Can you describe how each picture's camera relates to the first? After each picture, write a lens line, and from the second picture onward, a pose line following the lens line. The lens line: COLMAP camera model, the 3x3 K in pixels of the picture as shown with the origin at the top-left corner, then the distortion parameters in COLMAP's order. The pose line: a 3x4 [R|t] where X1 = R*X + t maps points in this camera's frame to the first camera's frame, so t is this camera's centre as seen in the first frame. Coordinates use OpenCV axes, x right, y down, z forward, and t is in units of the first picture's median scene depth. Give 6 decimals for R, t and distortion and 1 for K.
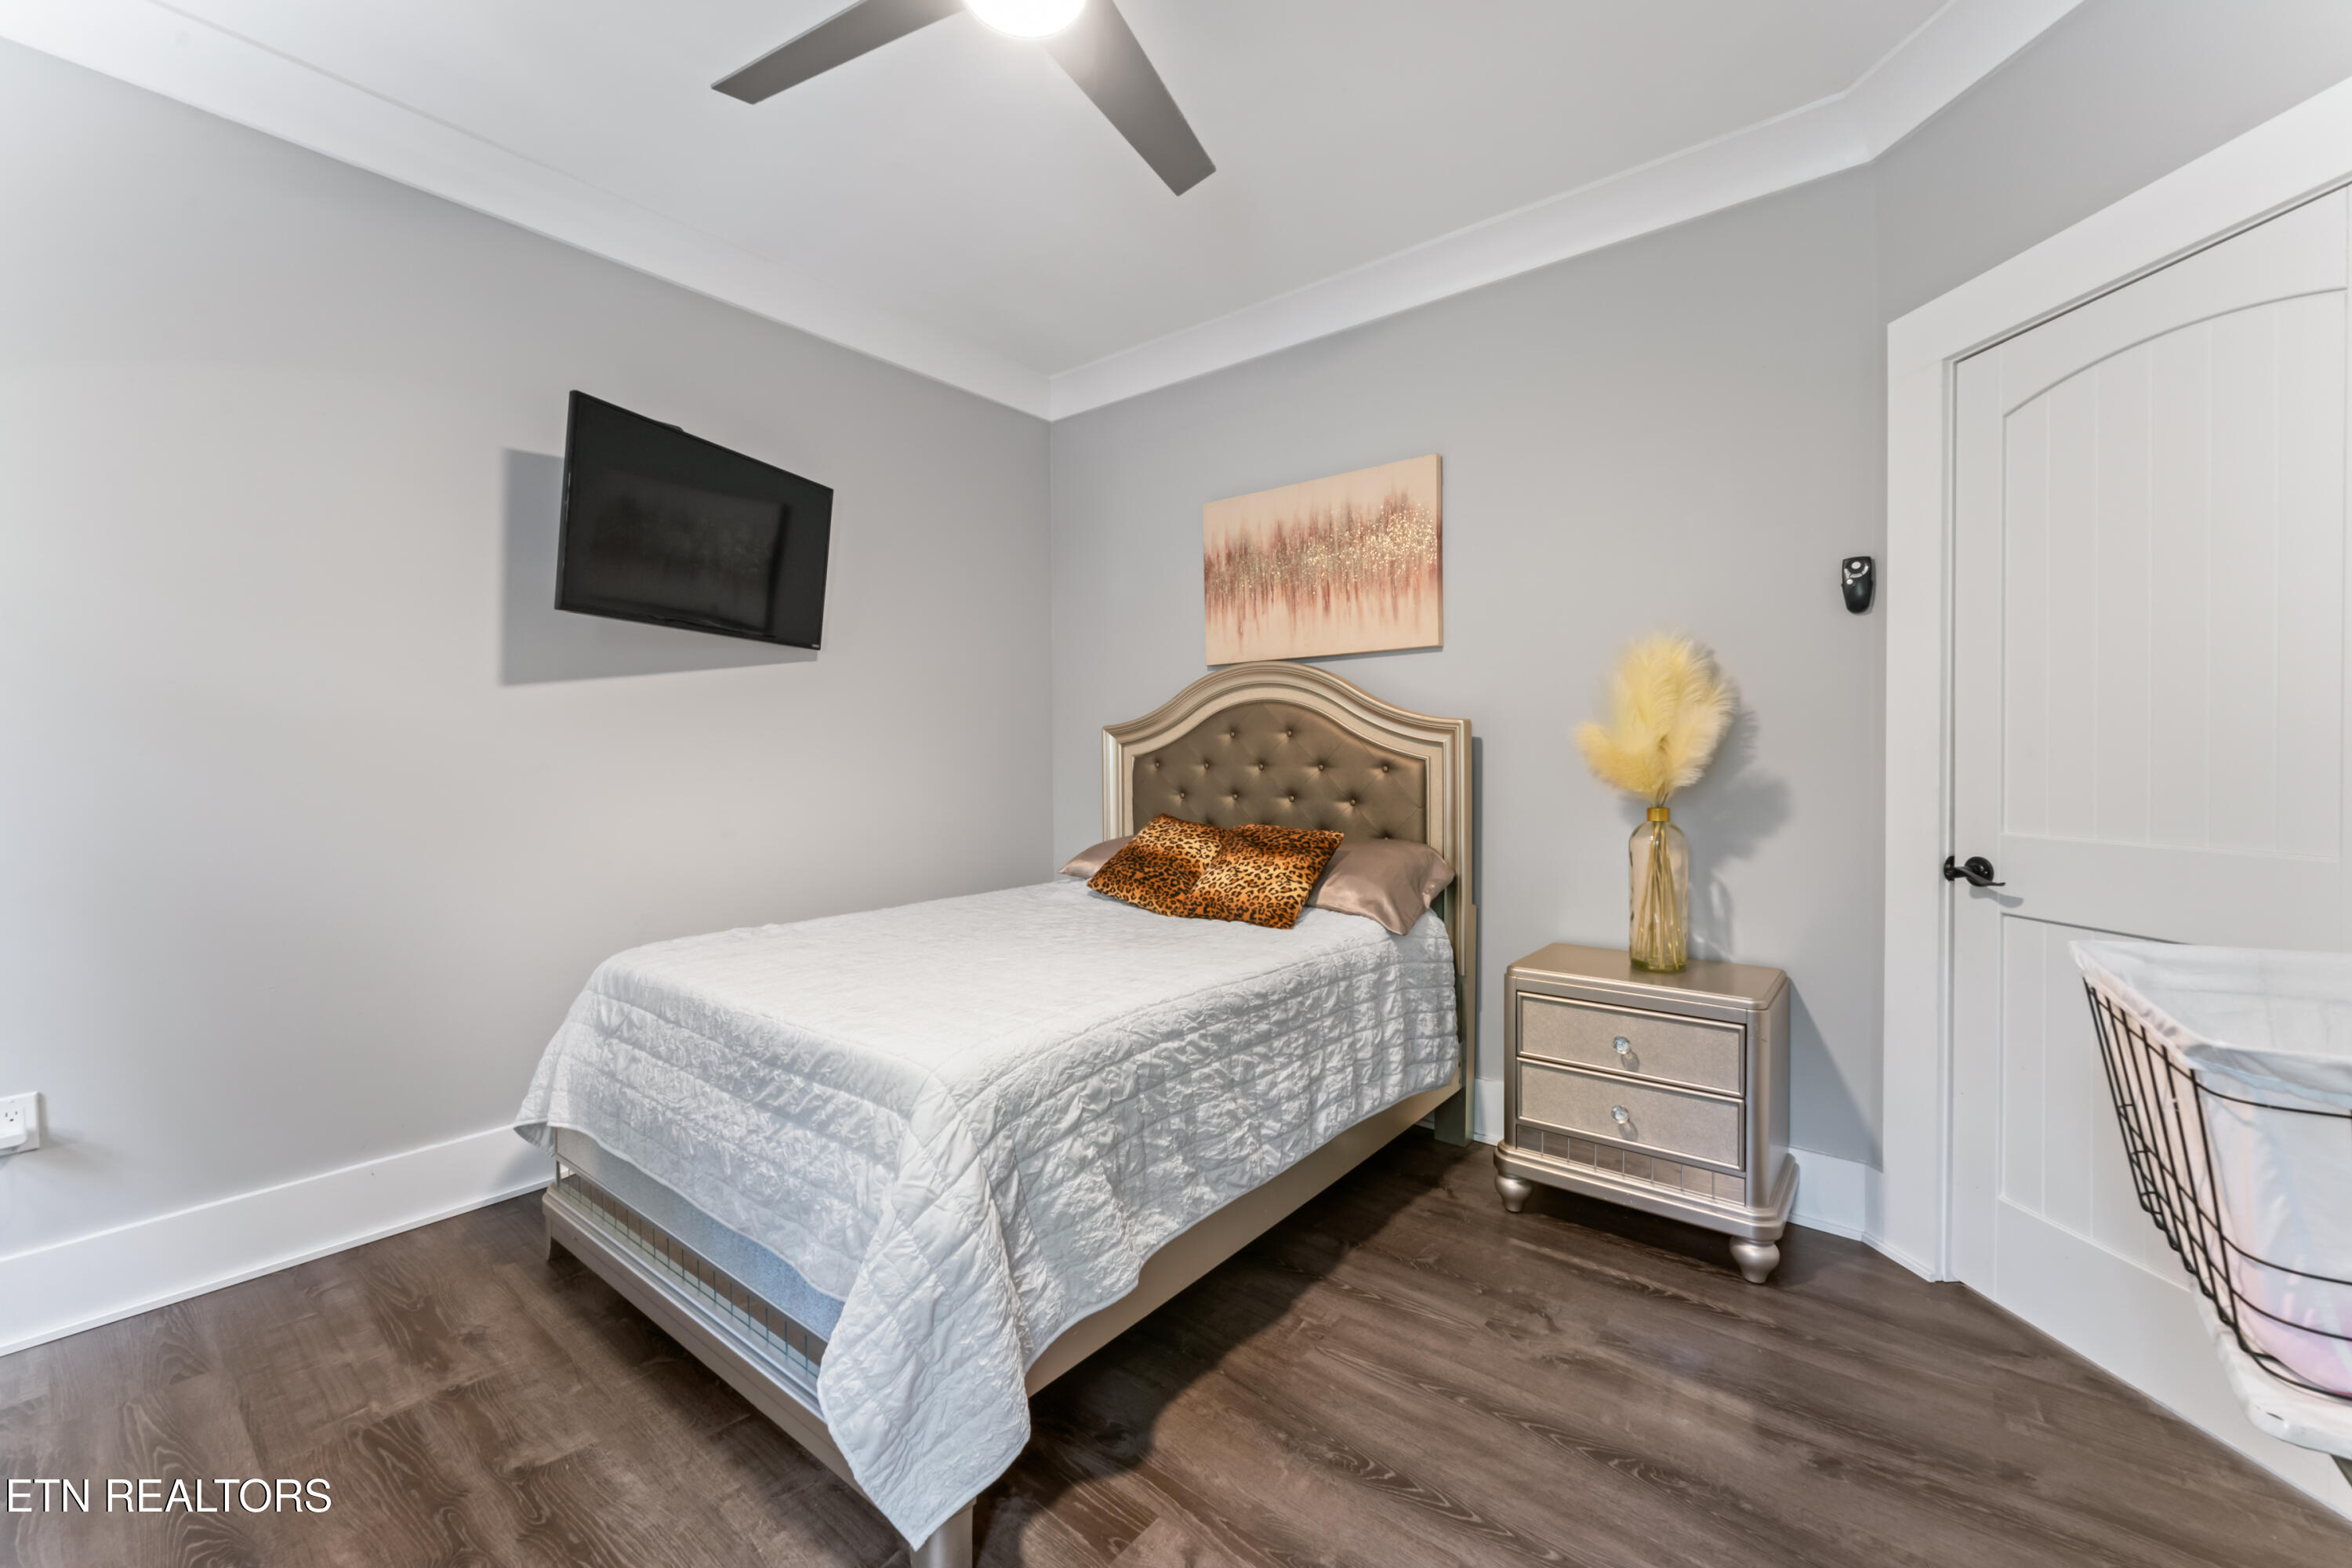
lens RADIAL K [[967.0, 0, 1169.8], [0, 967.0, 766.4], [0, 0, 1]] dist [-0.008838, 0.000962]
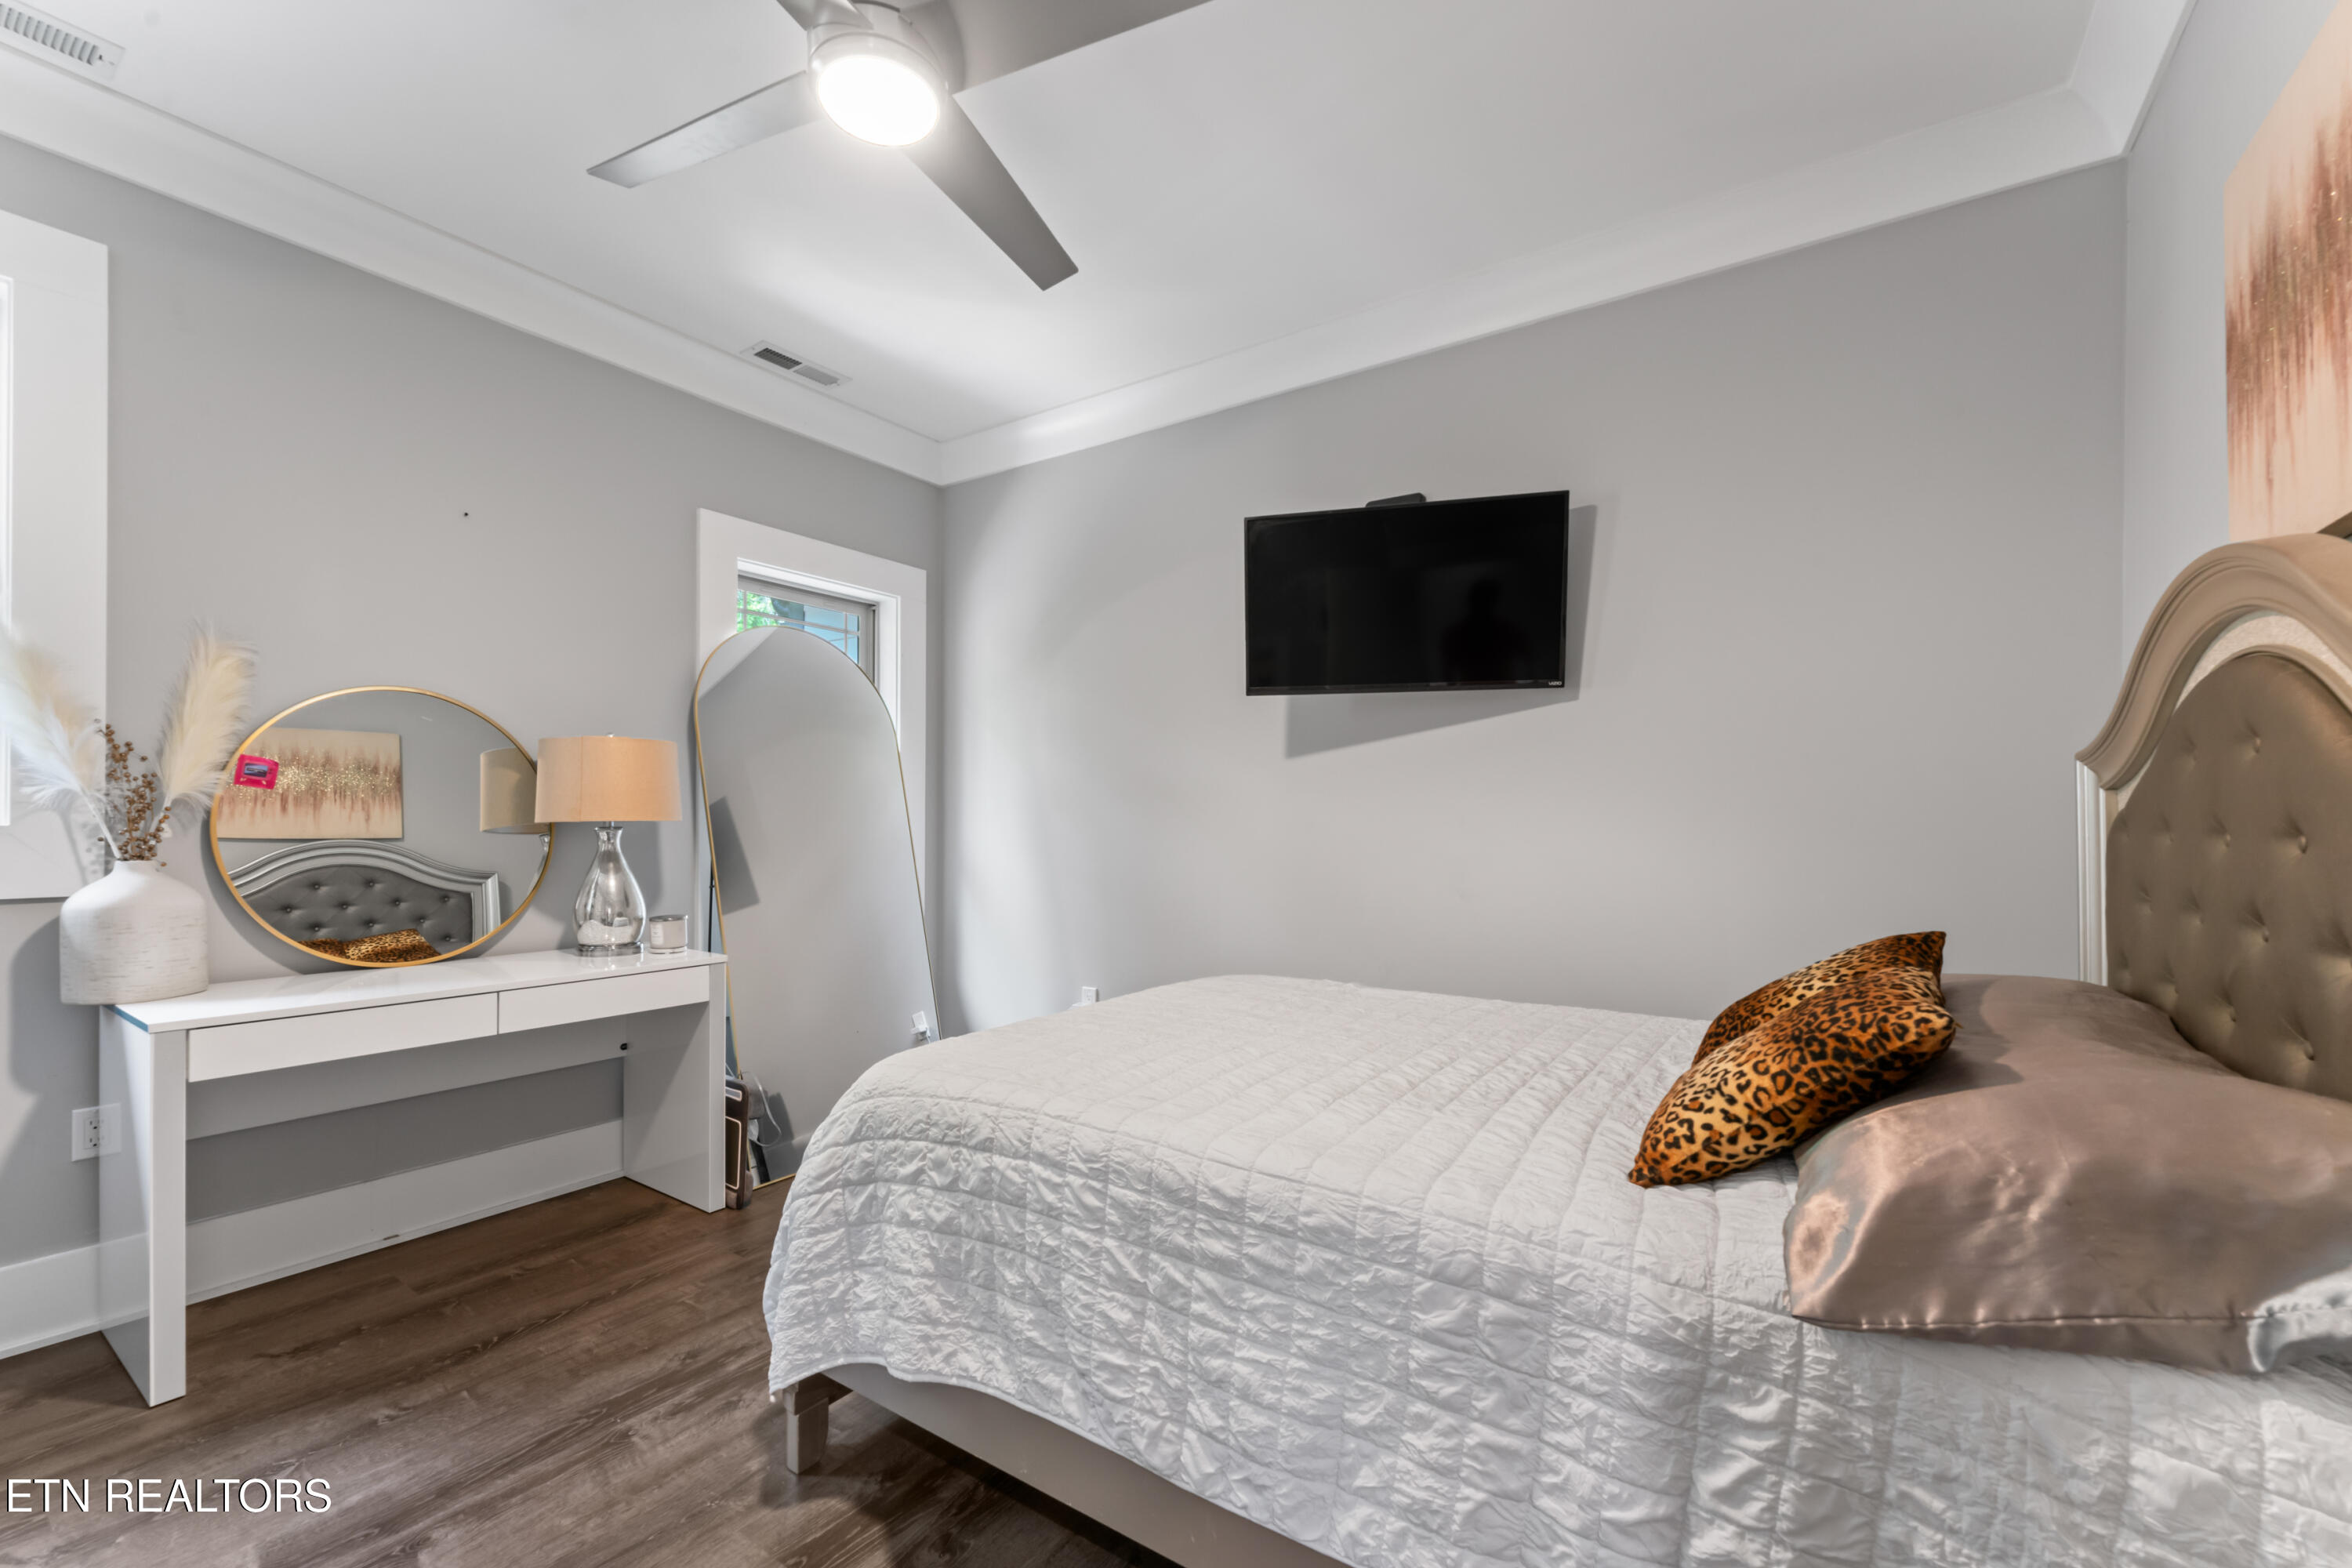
lens RADIAL K [[967.0, 0, 1170.1], [0, 967.0, 802.7], [0, 0, 1]] dist [-0.008838, 0.000962]
pose [[0.068222, -0.007253, -0.997644, 0.748319], [-0.007231, 0.999944, -0.007765, -0.009421], [0.997644, 0.007743, 0.068166, 0.974360]]
